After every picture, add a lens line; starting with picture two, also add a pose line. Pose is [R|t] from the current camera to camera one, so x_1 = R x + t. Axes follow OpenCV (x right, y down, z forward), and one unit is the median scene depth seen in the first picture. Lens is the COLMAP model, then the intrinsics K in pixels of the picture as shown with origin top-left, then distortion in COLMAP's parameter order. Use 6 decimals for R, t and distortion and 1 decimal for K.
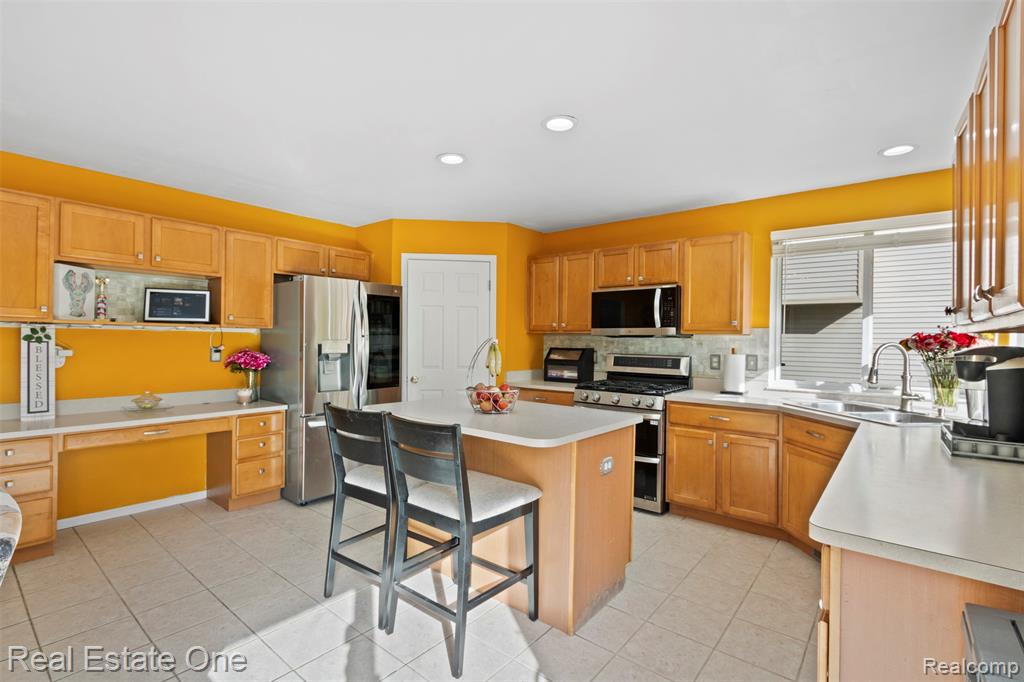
lens RADIAL K [[469.2, 0, 512.9], [0, 469.2, 341.9], [0, 0, 1]] dist [0.003500, -0.000857]
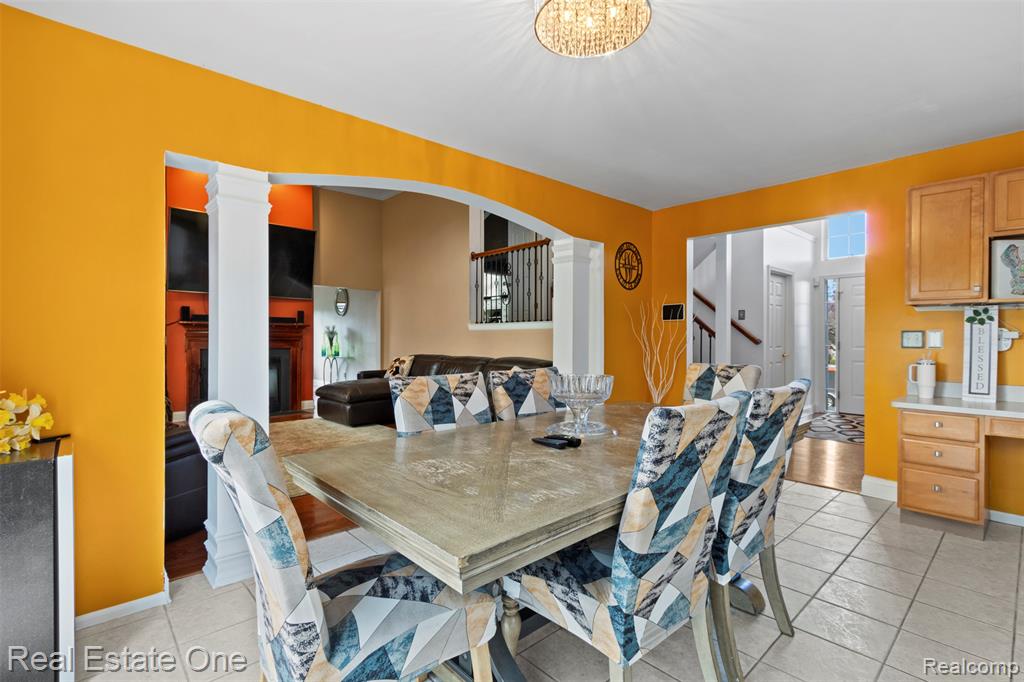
lens RADIAL K [[469.2, 0, 511.5], [0, 469.2, 337.8], [0, 0, 1]] dist [0.003500, -0.000857]
pose [[-0.149373, -0.012809, -0.988698, 0.117163], [-0.009268, 0.999890, -0.011554, 0.048754], [0.988737, 0.007437, -0.149476, 0.160560]]
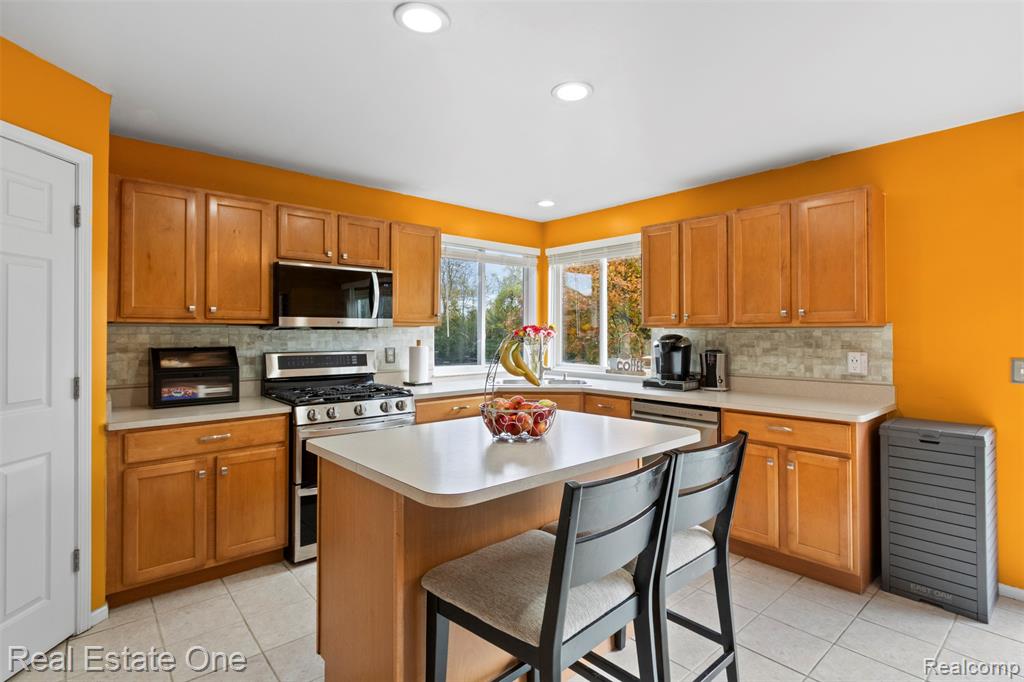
lens RADIAL K [[511.6, 0, 518.0], [0, 511.6, 331.0], [0, 0, 1]] dist [0.020349, 0.000414]
pose [[0.154437, -0.006051, 0.987984, -0.688145], [0.008062, 0.999956, 0.004864, -0.011730], [-0.987970, 0.007214, 0.154479, 0.715394]]
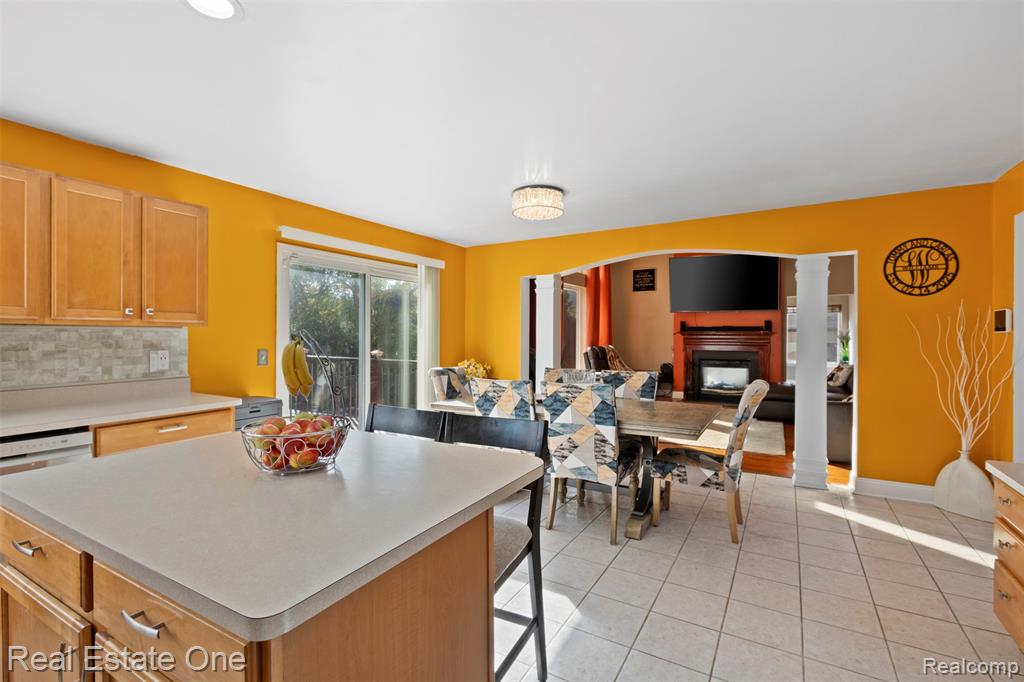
lens RADIAL K [[469.2, 0, 516.9], [0, 469.2, 336.6], [0, 0, 1]] dist [0.003500, -0.000857]
pose [[-0.988207, -0.014600, -0.152424, -0.178316], [-0.016156, 0.999829, 0.008975, -0.010507], [0.152267, 0.011332, -0.988274, 1.313299]]
